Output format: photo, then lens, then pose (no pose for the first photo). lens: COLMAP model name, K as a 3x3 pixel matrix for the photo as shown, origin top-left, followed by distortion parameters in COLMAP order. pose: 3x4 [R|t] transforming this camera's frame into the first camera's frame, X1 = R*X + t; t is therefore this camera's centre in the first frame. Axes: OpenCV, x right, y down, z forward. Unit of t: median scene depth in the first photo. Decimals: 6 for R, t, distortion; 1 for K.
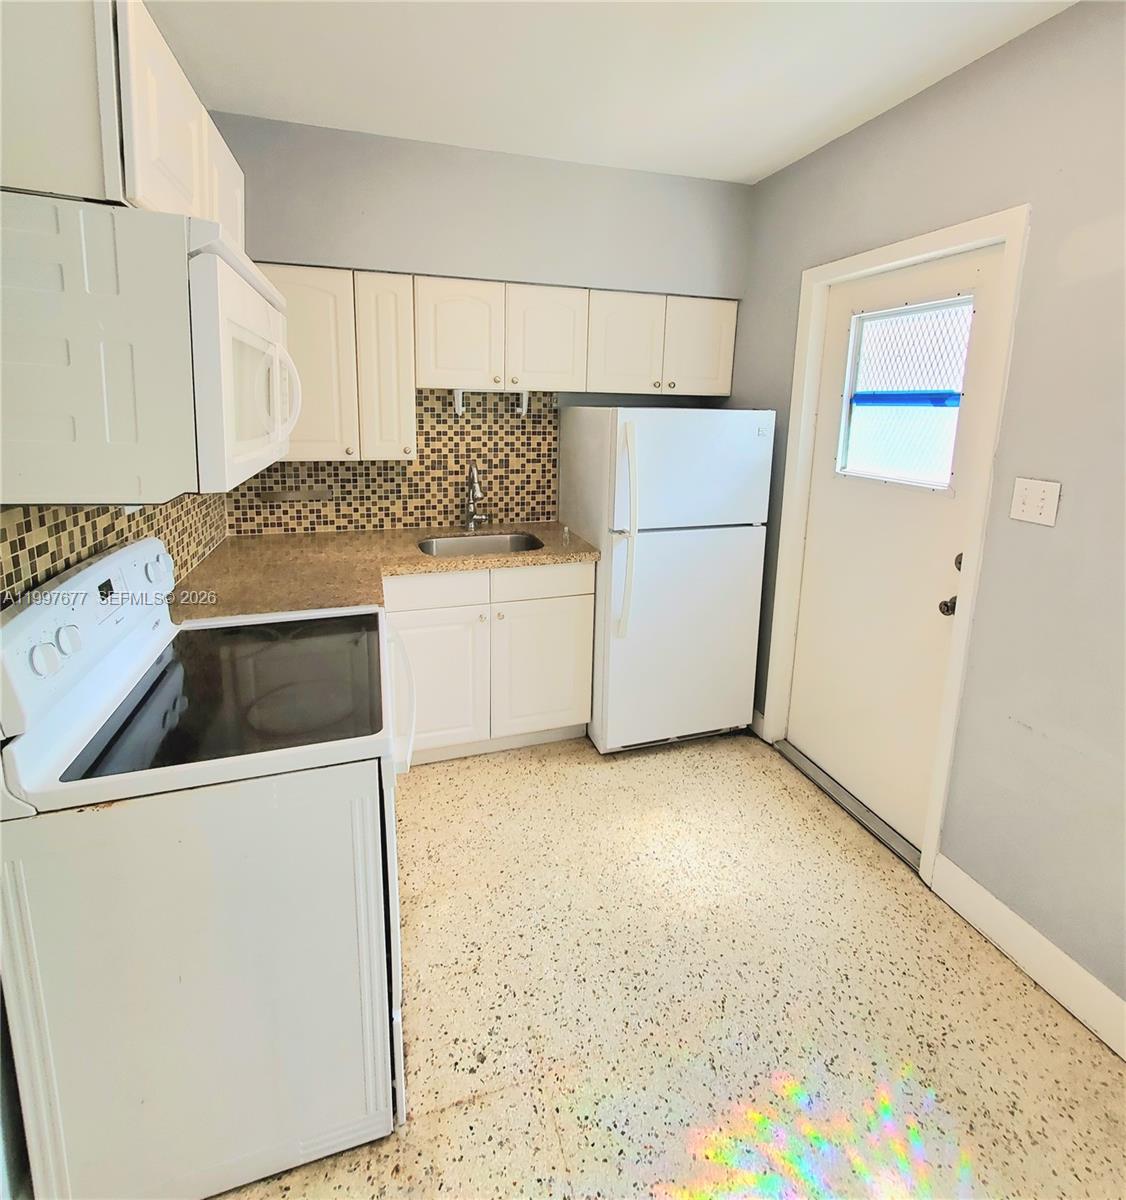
lens RADIAL K [[598.2, 0, 564.8], [0, 598.2, 497.3], [0, 0, 1]] dist [-0.001619, -0.000295]
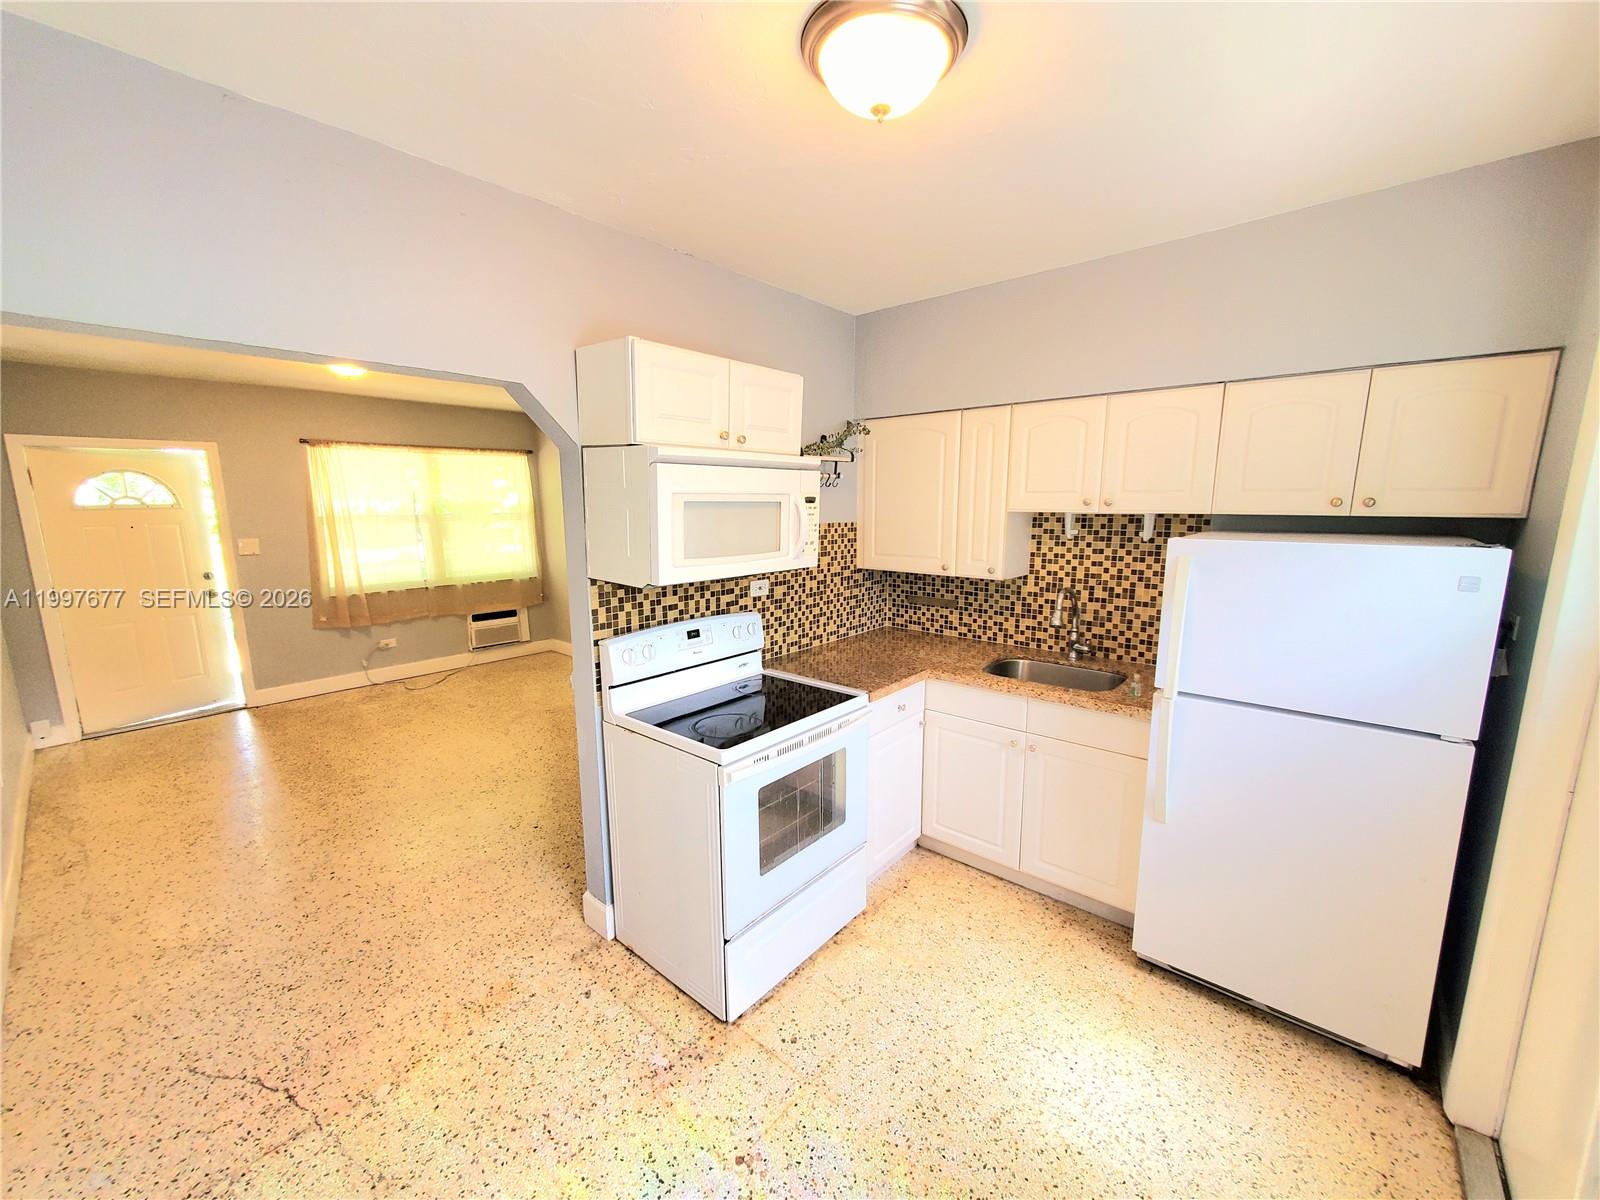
lens RADIAL K [[630.4, 0, 800.0], [0, 630.4, 600.0], [0, 0, 1]] dist [0.000225, -0.000003]
pose [[0.523315, 0.114359, -0.844431, 0.452303], [-0.121989, 0.990801, 0.058582, -0.044819], [0.843362, 0.072355, 0.532451, 0.105425]]
